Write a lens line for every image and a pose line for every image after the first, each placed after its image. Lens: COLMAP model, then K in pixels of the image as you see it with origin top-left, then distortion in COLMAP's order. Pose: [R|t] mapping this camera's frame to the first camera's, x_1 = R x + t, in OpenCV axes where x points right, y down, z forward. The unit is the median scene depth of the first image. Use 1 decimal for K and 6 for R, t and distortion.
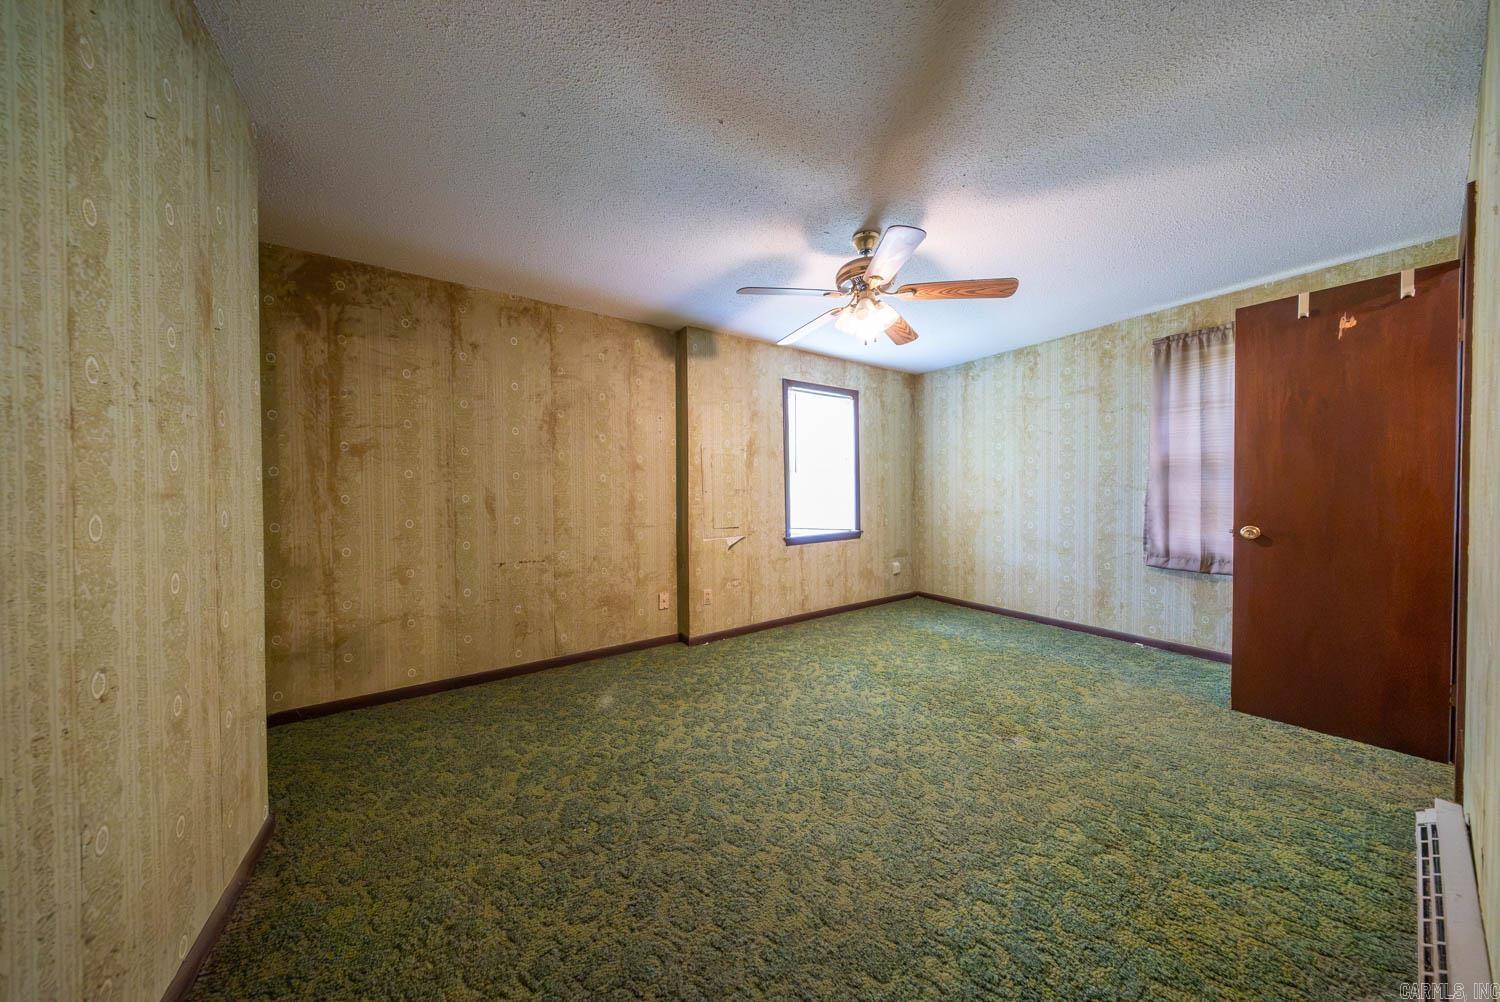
lens RADIAL K [[440.4, 0, 749.2], [0, 440.4, 502.5], [0, 0, 1]] dist [0.008807, -0.004673]
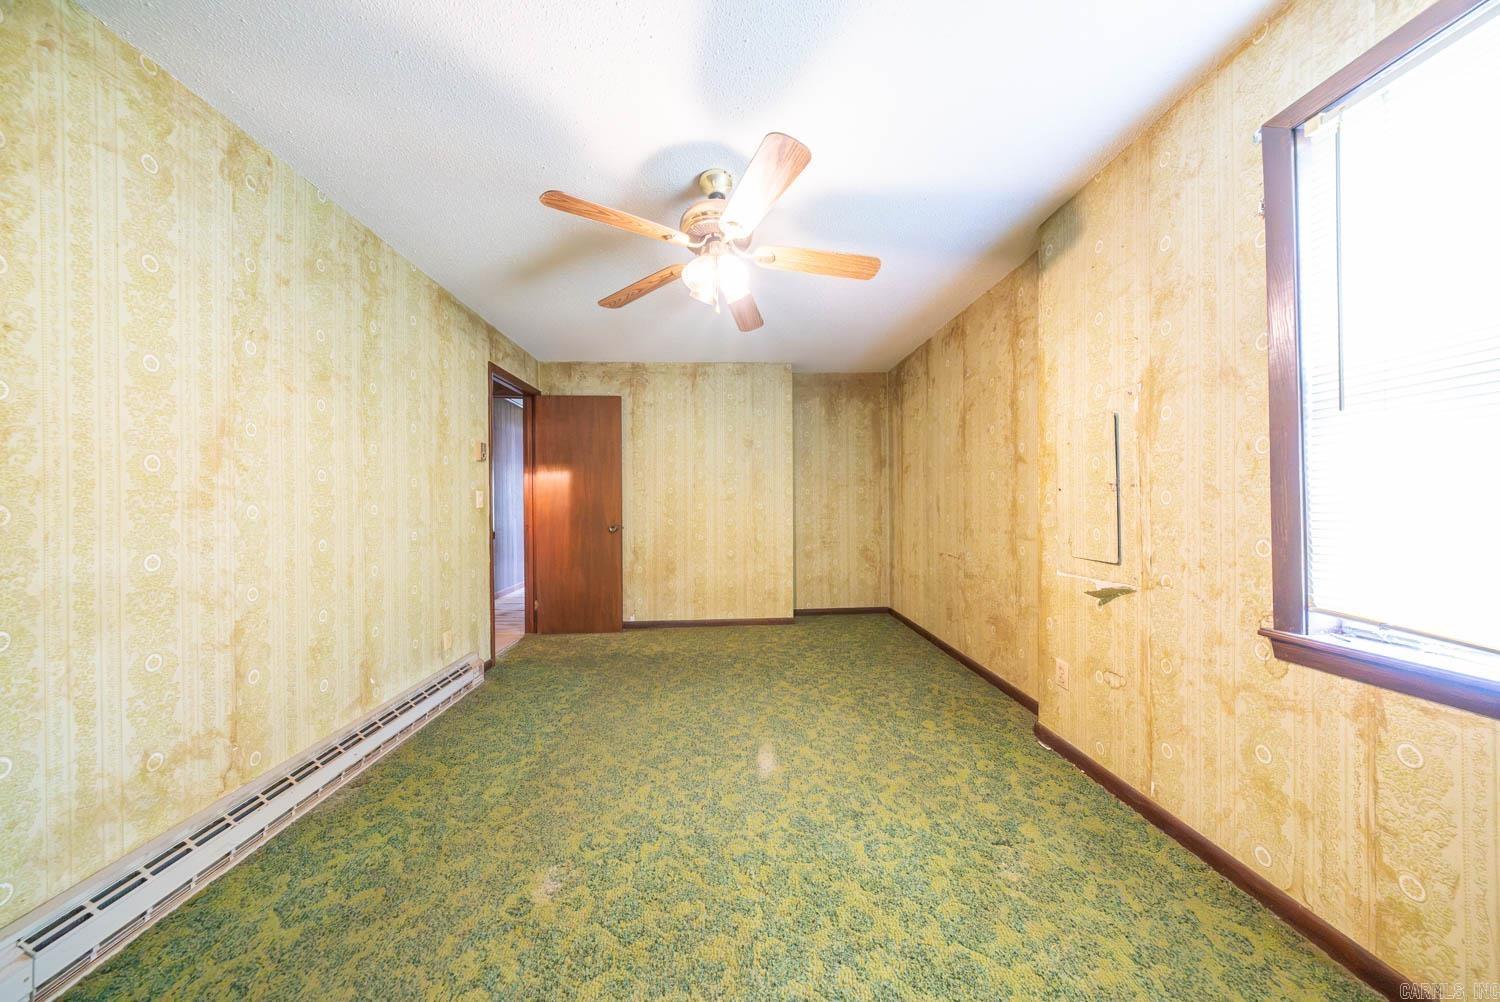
lens RADIAL K [[440.4, 0, 749.2], [0, 440.4, 502.5], [0, 0, 1]] dist [0.008807, -0.004673]
pose [[-0.504150, 0.014440, -0.863496, 0.581218], [-0.000731, 0.999853, 0.017147, -0.016913], [0.863616, 0.009276, -0.504065, 0.907413]]
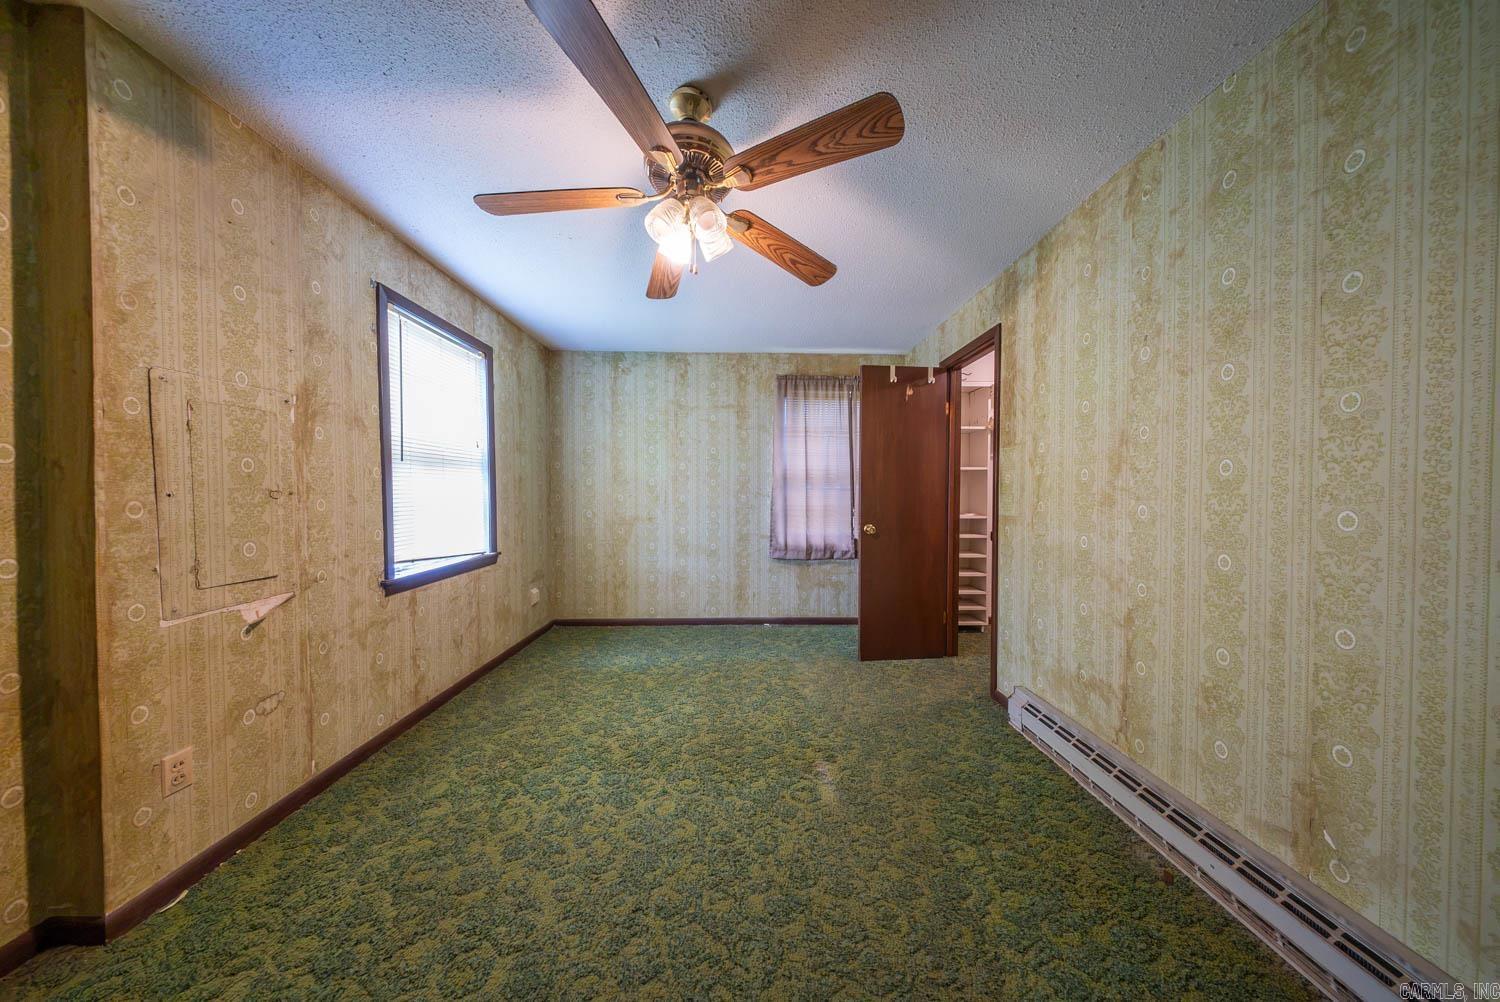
lens RADIAL K [[440.4, 0, 749.2], [0, 440.4, 502.5], [0, 0, 1]] dist [0.008807, -0.004673]
pose [[0.533088, -0.006281, 0.846036, -0.147312], [0.009735, 0.999952, 0.001289, -0.013499], [-0.846004, 0.007549, 0.533124, 0.366234]]
